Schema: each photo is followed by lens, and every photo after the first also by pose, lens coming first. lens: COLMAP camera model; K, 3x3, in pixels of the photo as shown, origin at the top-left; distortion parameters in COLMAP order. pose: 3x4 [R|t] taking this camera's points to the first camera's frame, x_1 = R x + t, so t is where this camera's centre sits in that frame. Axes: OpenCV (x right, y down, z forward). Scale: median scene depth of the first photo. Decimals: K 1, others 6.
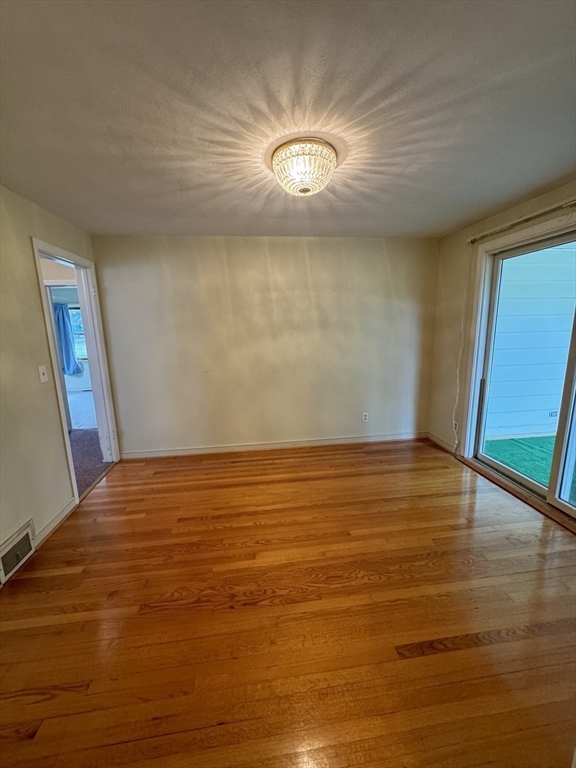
lens RADIAL K [[308.1, 0, 290.7], [0, 308.1, 384.2], [0, 0, 1]] dist [-0.001695, -0.000232]
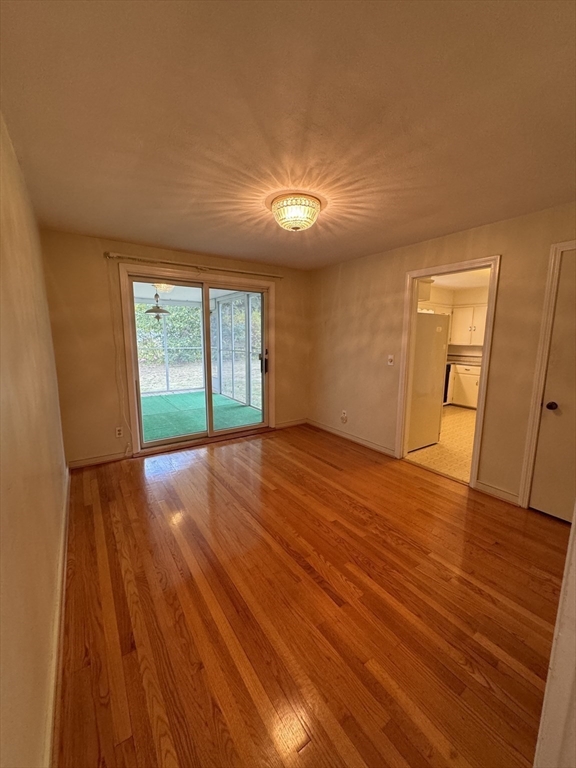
lens RADIAL K [[308.1, 0, 289.2], [0, 308.1, 384.4], [0, 0, 1]] dist [-0.001695, -0.000232]
pose [[-0.454311, -0.118789, 0.882888, -0.986095], [0.170613, 0.961122, 0.217108, -0.231640], [-0.874353, 0.249267, -0.416381, 1.448792]]
